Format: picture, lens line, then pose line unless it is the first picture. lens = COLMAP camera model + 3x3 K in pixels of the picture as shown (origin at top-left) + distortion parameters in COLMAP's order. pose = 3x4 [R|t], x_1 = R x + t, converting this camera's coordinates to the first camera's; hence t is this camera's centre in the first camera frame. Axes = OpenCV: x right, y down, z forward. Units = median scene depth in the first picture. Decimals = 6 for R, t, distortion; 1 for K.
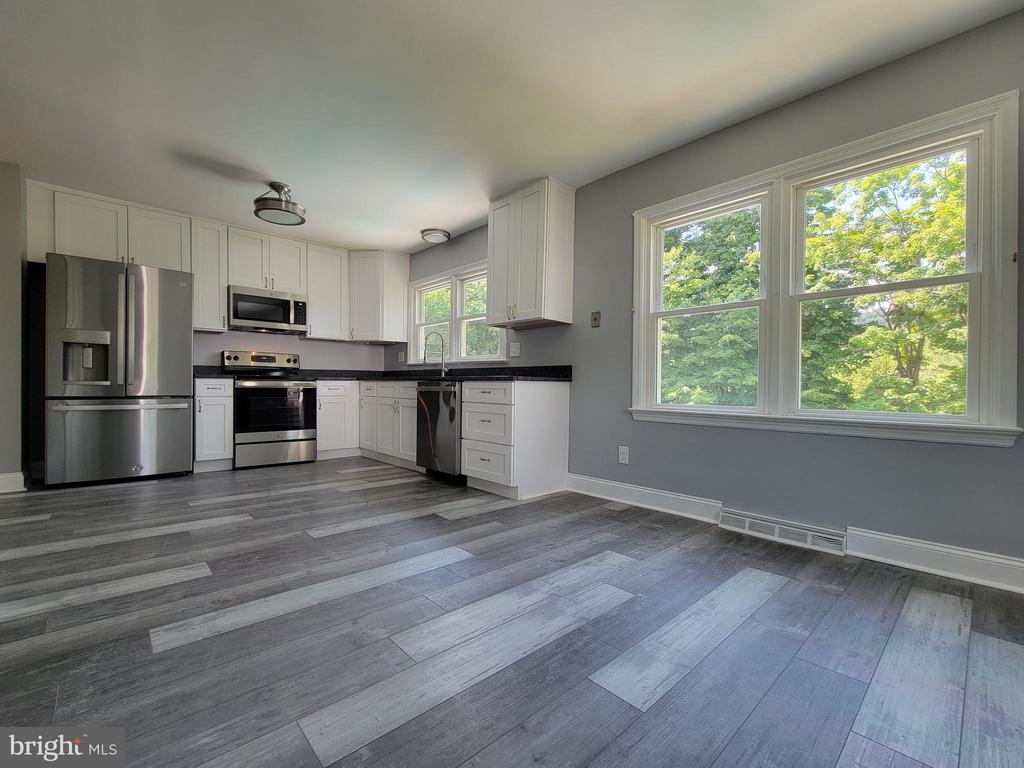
lens RADIAL K [[442.0, 0, 509.8], [0, 442.0, 389.3], [0, 0, 1]] dist [-0.001613, -0.001010]
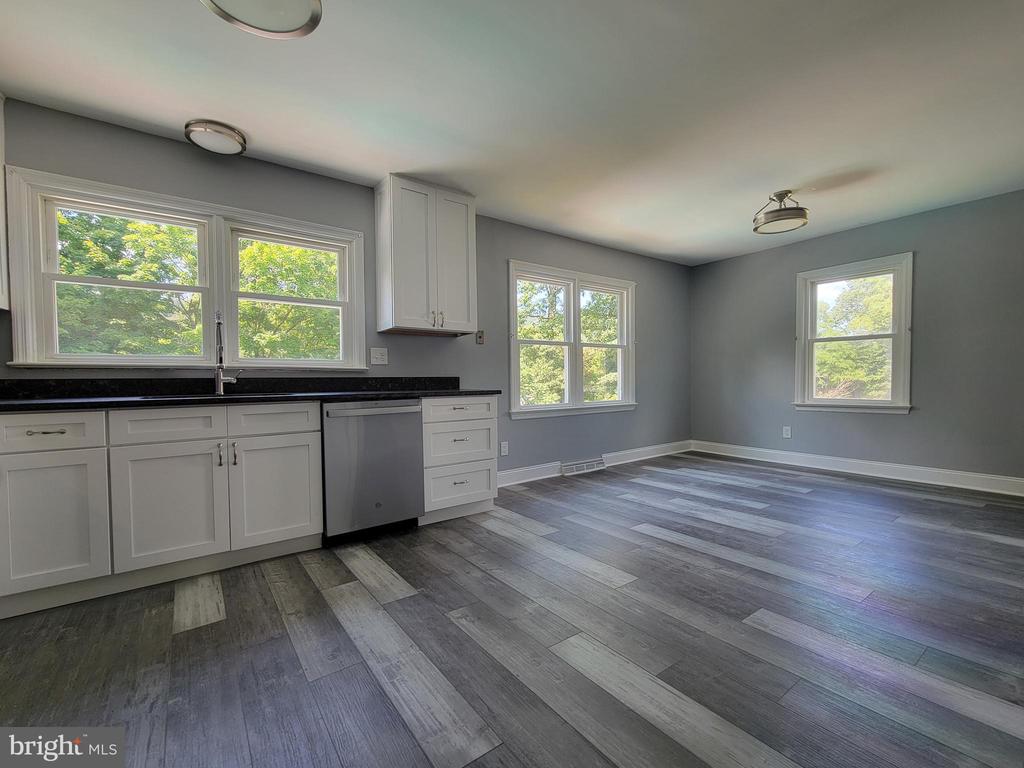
lens RADIAL K [[442.0, 0, 509.2], [0, 442.0, 389.6], [0, 0, 1]] dist [-0.001613, -0.001010]
pose [[0.117837, -0.040233, 0.992218, -0.837239], [0.019523, 0.999080, 0.038193, -0.057397], [-0.992841, 0.014871, 0.118514, 0.707157]]
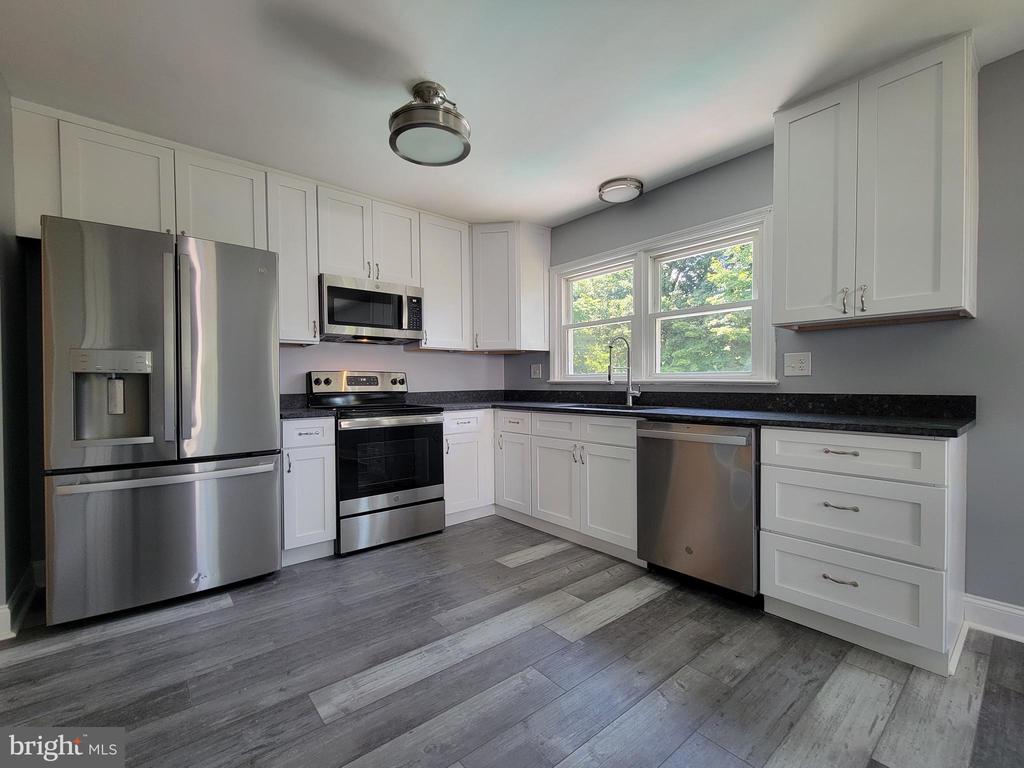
lens RADIAL K [[442.0, 0, 508.8], [0, 442.0, 390.2], [0, 0, 1]] dist [-0.001613, -0.001010]
pose [[0.998253, -0.016964, -0.056593, -0.369623], [0.017206, 0.999845, 0.003776, -0.067530], [0.056521, -0.004743, 0.998390, 0.407637]]
